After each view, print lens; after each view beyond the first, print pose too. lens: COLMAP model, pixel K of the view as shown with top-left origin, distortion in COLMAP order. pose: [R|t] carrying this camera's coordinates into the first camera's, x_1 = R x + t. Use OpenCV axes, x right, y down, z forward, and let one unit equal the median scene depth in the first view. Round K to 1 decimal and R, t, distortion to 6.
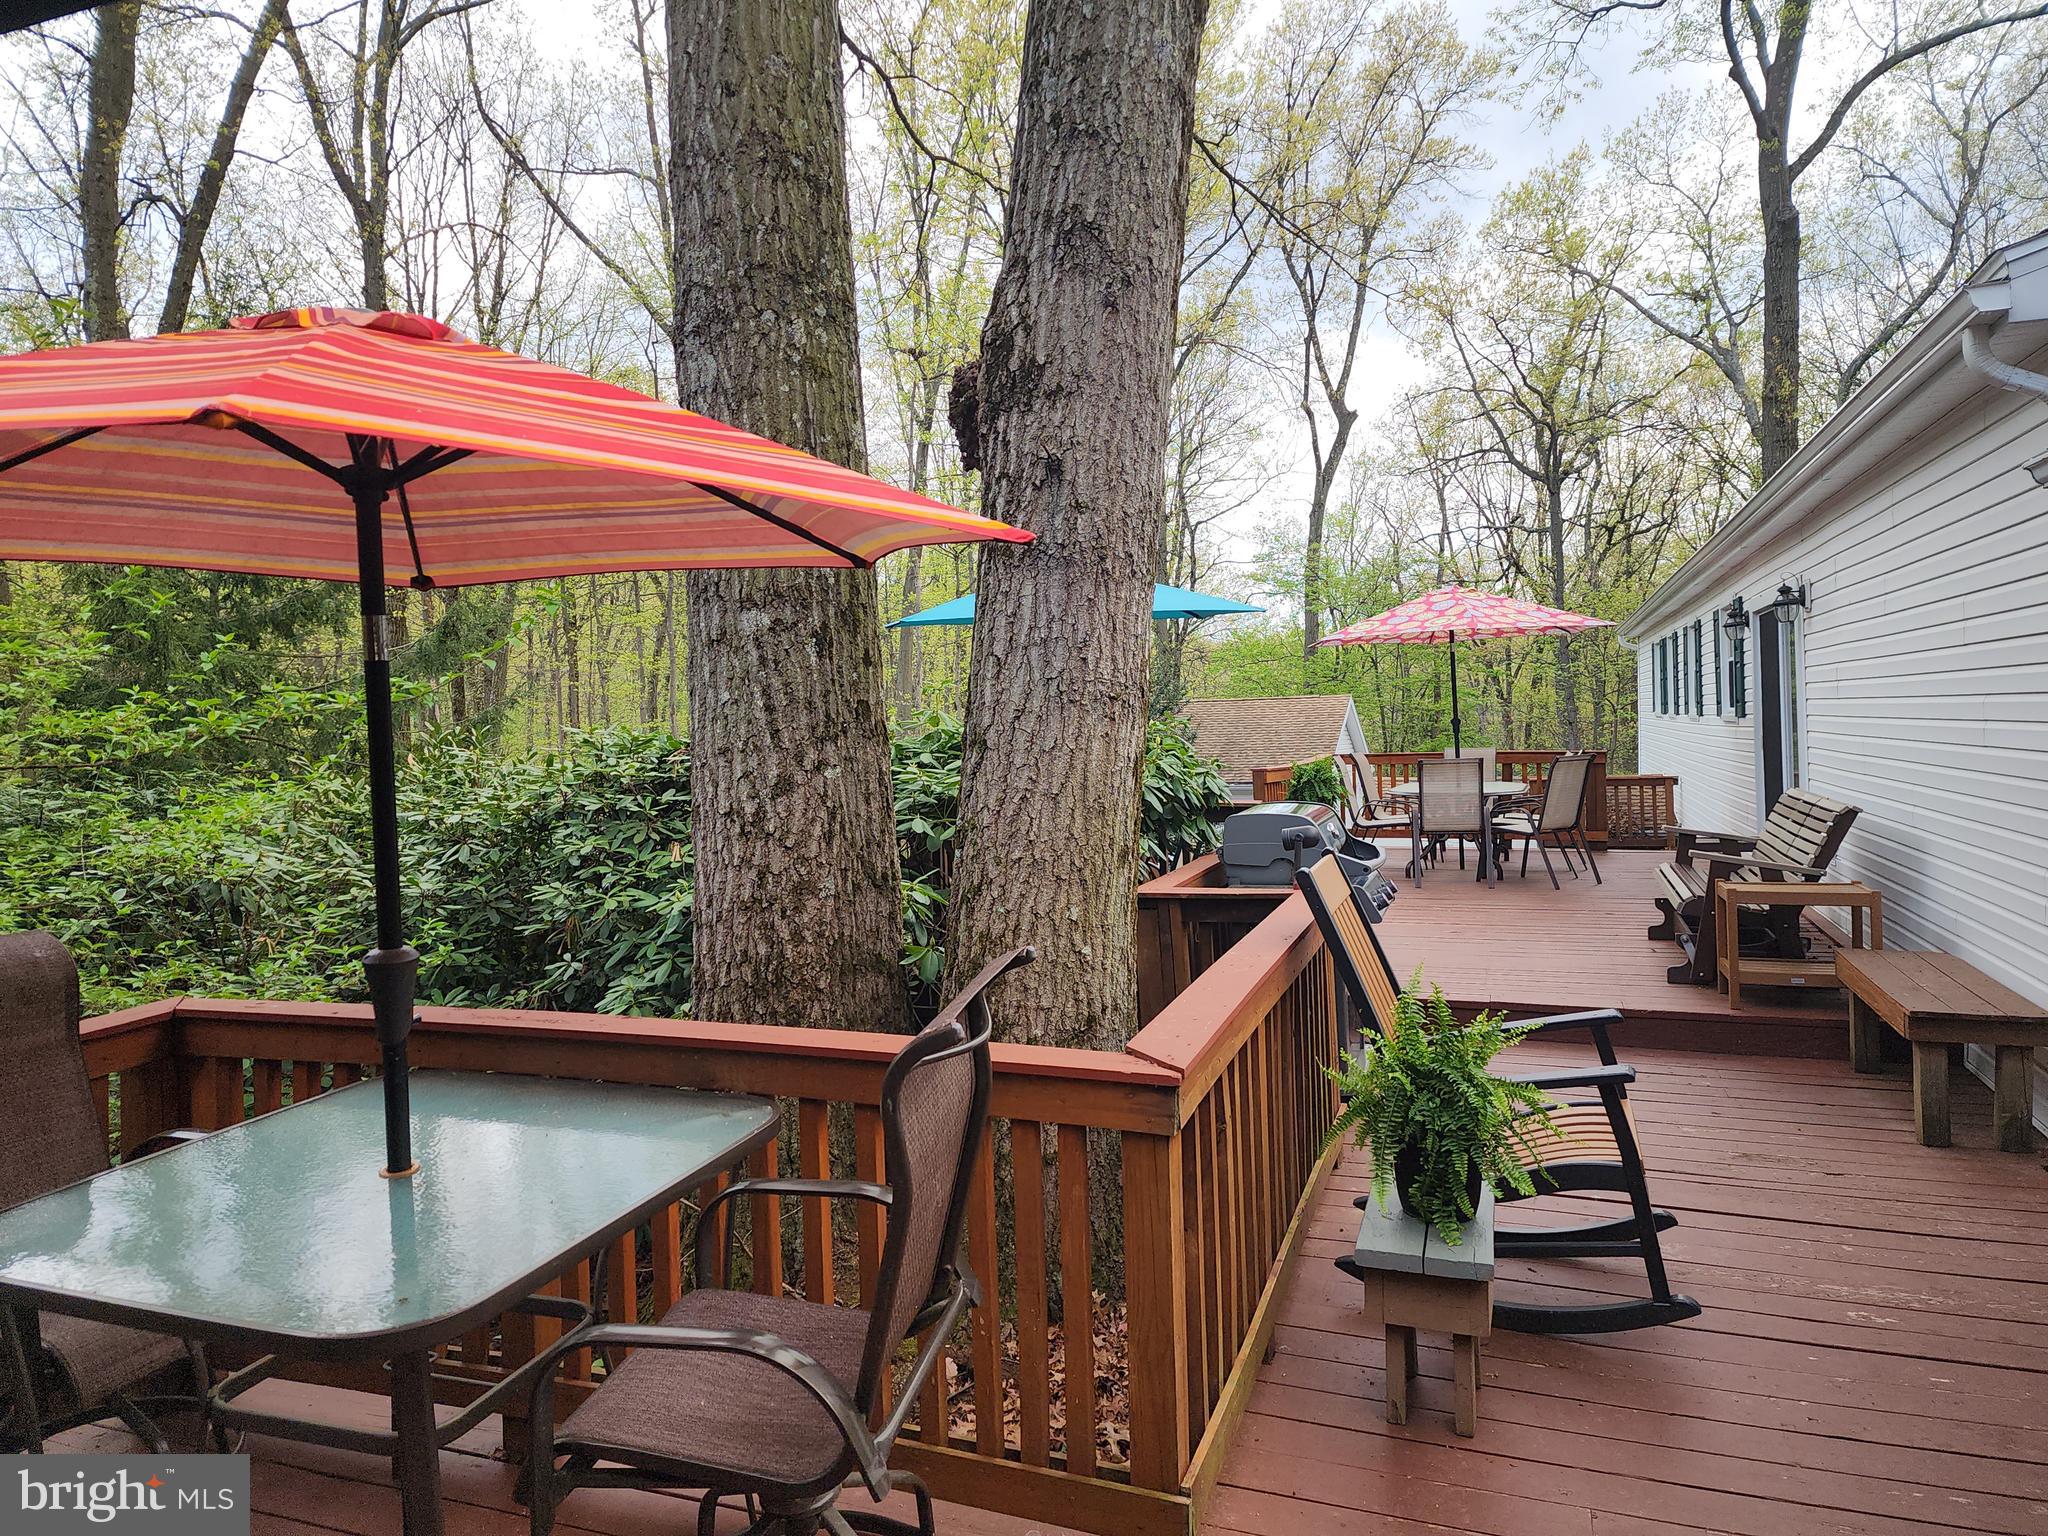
lens RADIAL K [[1369.9, 0, 1011.1], [0, 1369.9, 769.1], [0, 0, 1]] dist [0.038851, -0.002402]
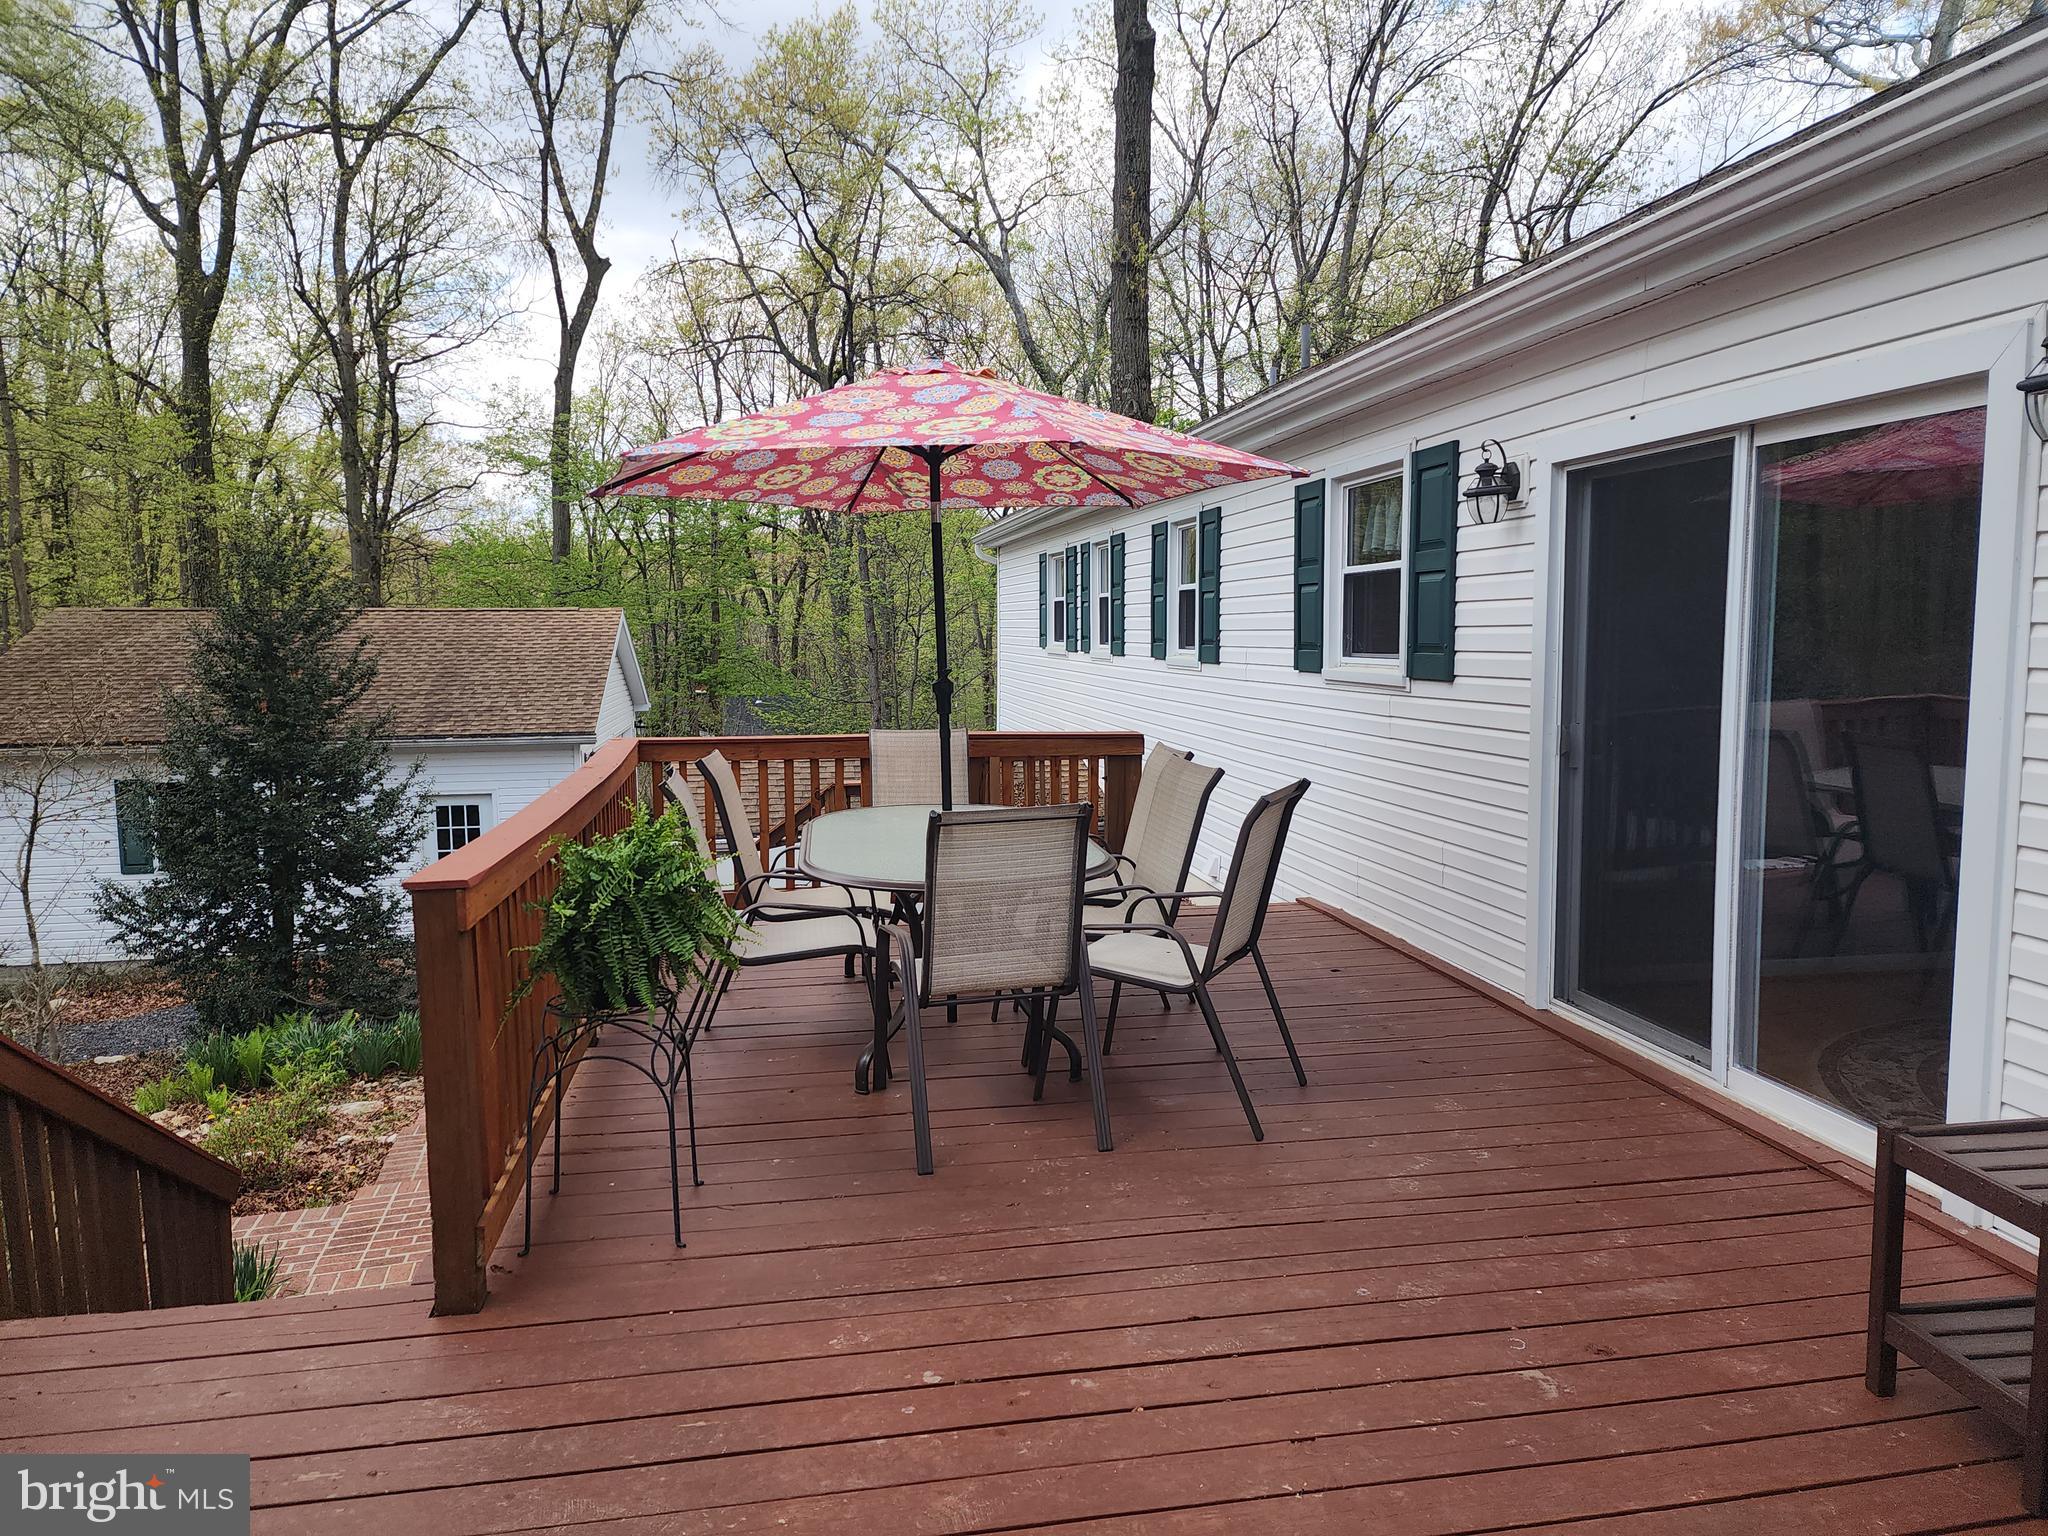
lens RADIAL K [[1369.9, 0, 1011.4], [0, 1369.9, 789.1], [0, 0, 1]] dist [0.038851, -0.002402]
pose [[0.862247, -0.036291, 0.505186, 0.030477], [-0.002705, 0.997086, 0.076243, -0.008636], [-0.506481, -0.067107, 0.859636, 0.151948]]
